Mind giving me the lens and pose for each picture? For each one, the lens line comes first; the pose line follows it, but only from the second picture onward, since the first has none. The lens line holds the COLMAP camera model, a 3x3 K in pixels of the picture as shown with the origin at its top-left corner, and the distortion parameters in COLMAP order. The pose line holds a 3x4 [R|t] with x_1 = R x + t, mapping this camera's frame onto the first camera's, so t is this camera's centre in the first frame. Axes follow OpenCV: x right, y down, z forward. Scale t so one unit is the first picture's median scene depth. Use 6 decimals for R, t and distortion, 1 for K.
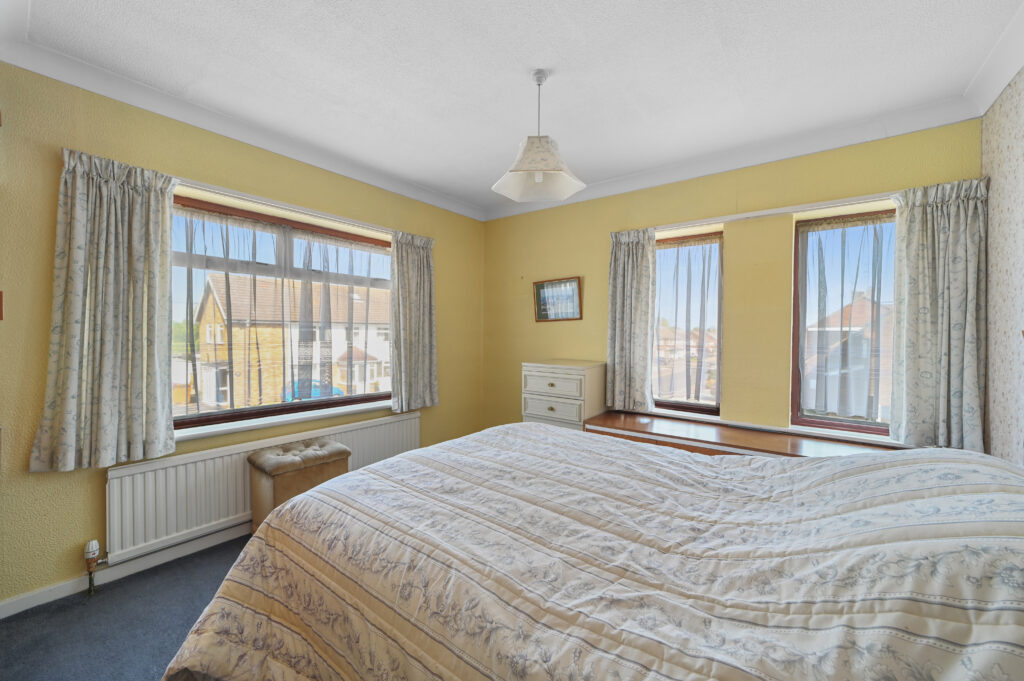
lens RADIAL K [[401.3, 0, 511.7], [0, 401.3, 340.0], [0, 0, 1]] dist [-0.015878, 0.003680]
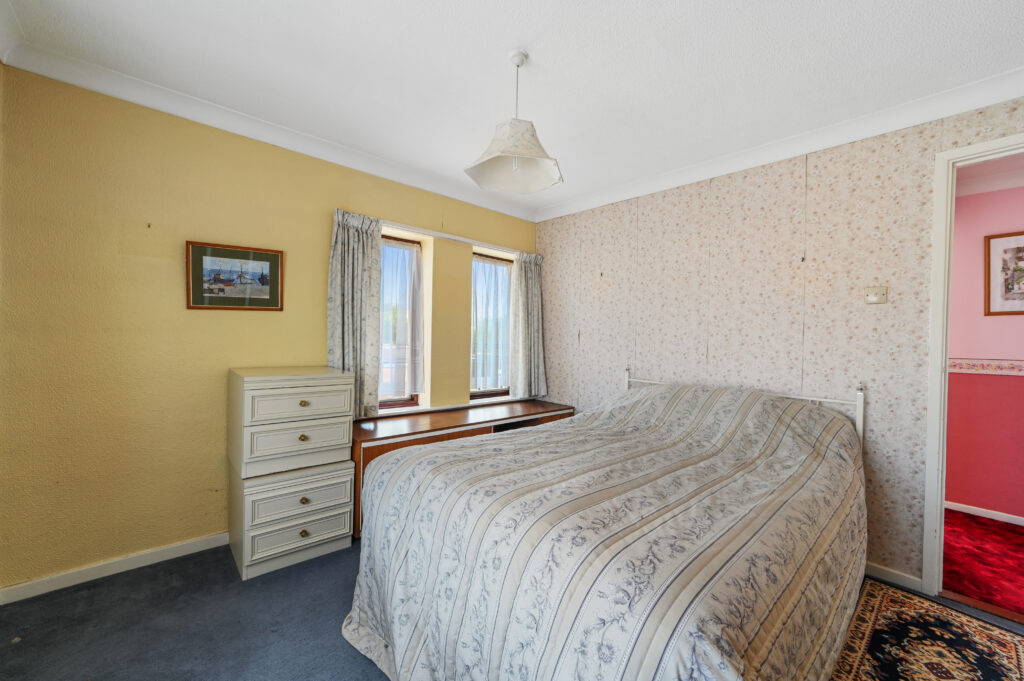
lens RADIAL K [[401.3, 0, 511.8], [0, 401.3, 336.9], [0, 0, 1]] dist [-0.015878, 0.003680]
pose [[0.164256, -0.006717, 0.986395, -0.979517], [-0.007444, 0.999940, 0.008048, -0.025265], [-0.986390, -0.008665, 0.164196, 0.979892]]
